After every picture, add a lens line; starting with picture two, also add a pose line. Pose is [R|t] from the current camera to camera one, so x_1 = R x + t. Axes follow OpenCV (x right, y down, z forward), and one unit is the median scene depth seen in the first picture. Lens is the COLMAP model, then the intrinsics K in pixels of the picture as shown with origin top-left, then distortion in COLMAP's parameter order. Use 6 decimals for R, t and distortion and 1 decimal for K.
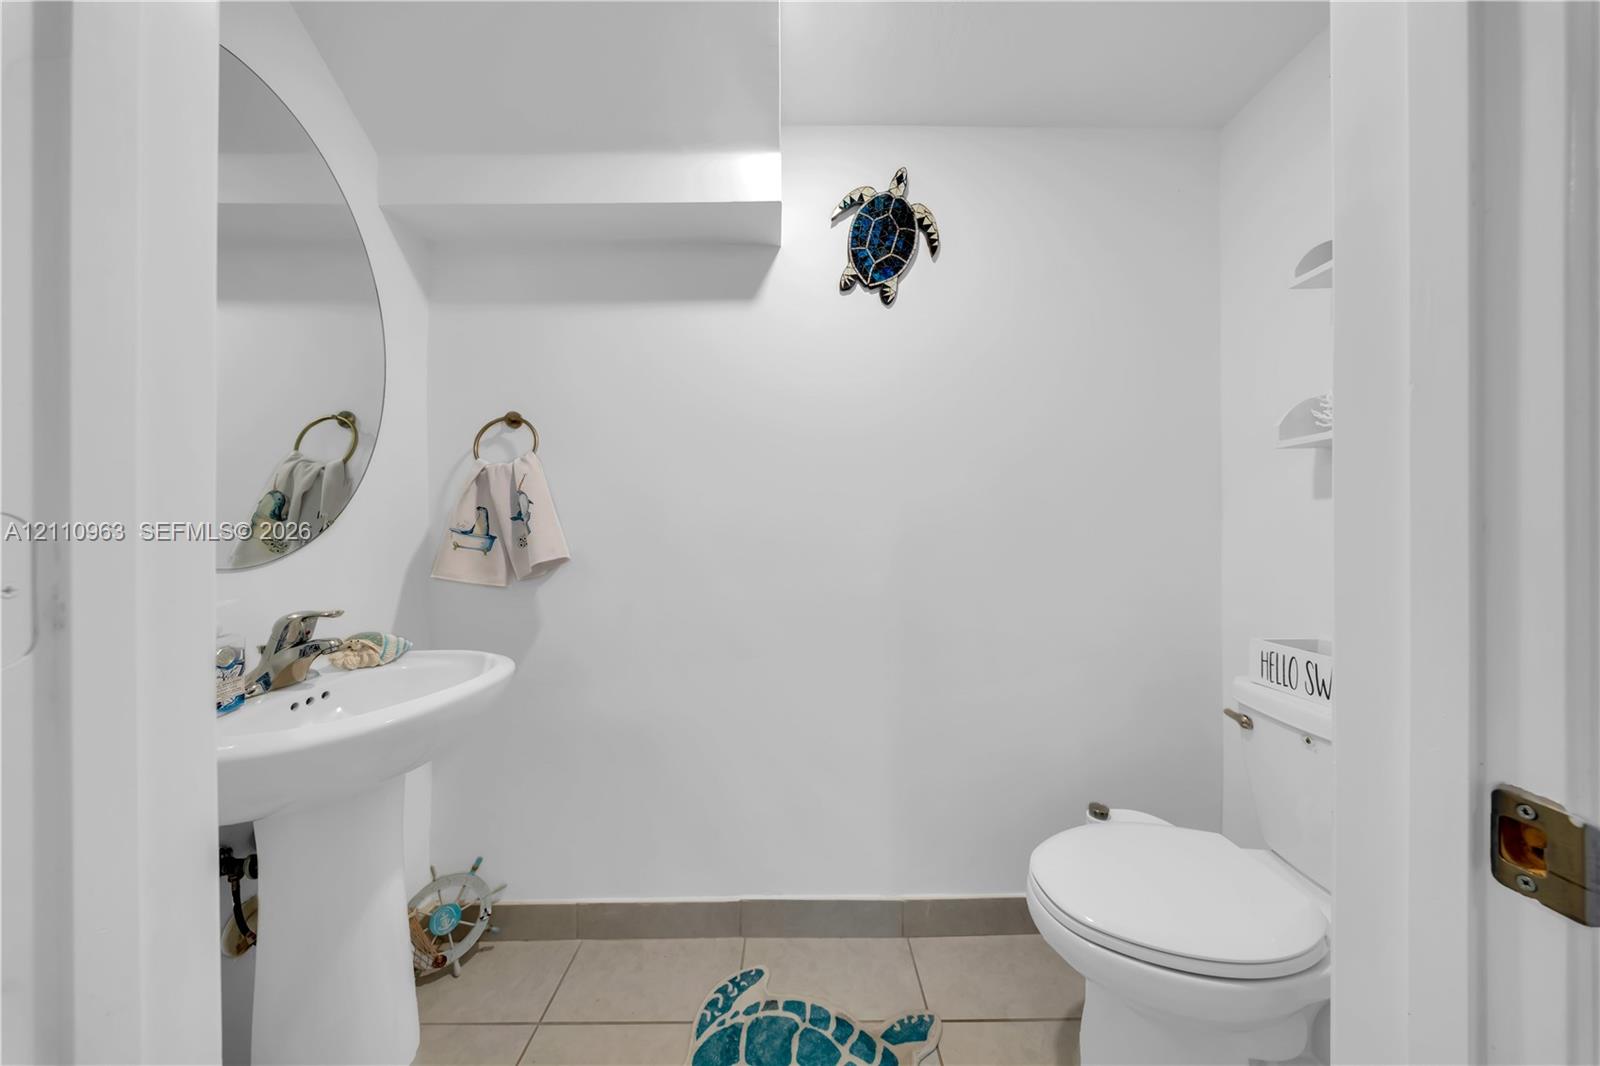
lens RADIAL K [[467.9, 0, 802.4], [0, 467.9, 532.9], [0, 0, 1]] dist [-0.008234, -0.000152]
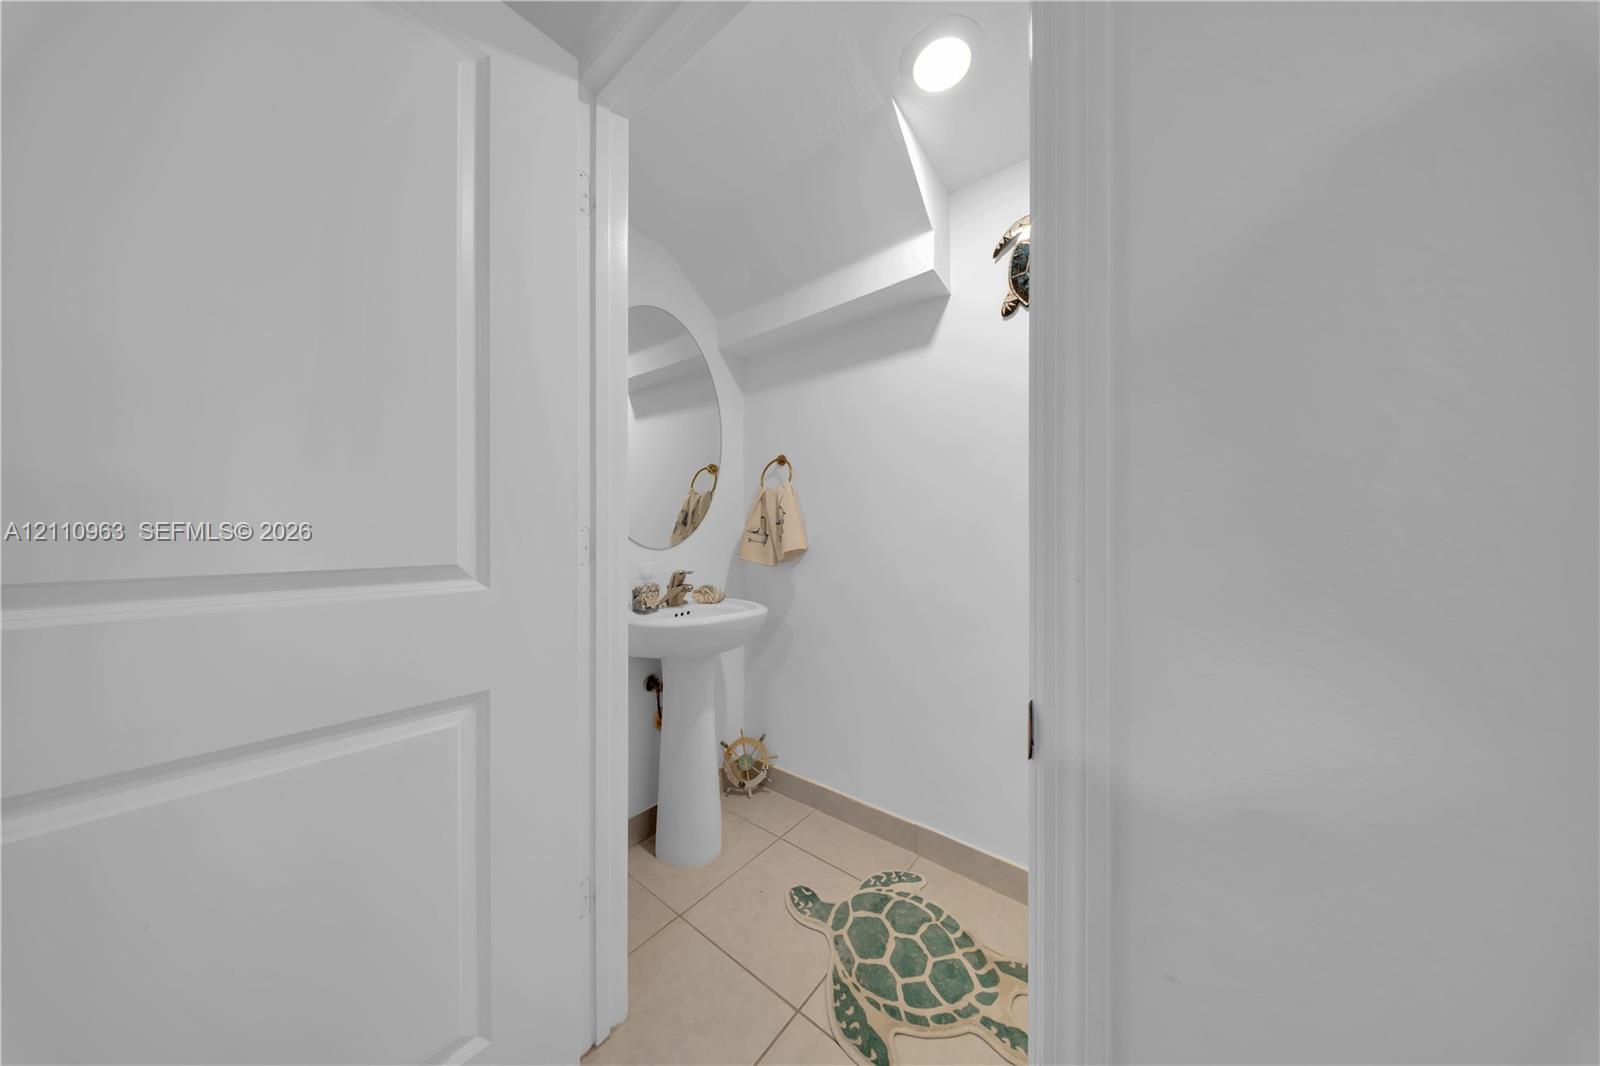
lens RADIAL K [[467.9, 0, 798.8], [0, 467.9, 532.0], [0, 0, 1]] dist [-0.008234, -0.000152]
pose [[0.774689, 0.001974, -0.632340, 0.454488], [-0.003114, 0.999995, -0.000693, -0.000255], [0.632335, 0.002506, 0.774691, -0.196302]]
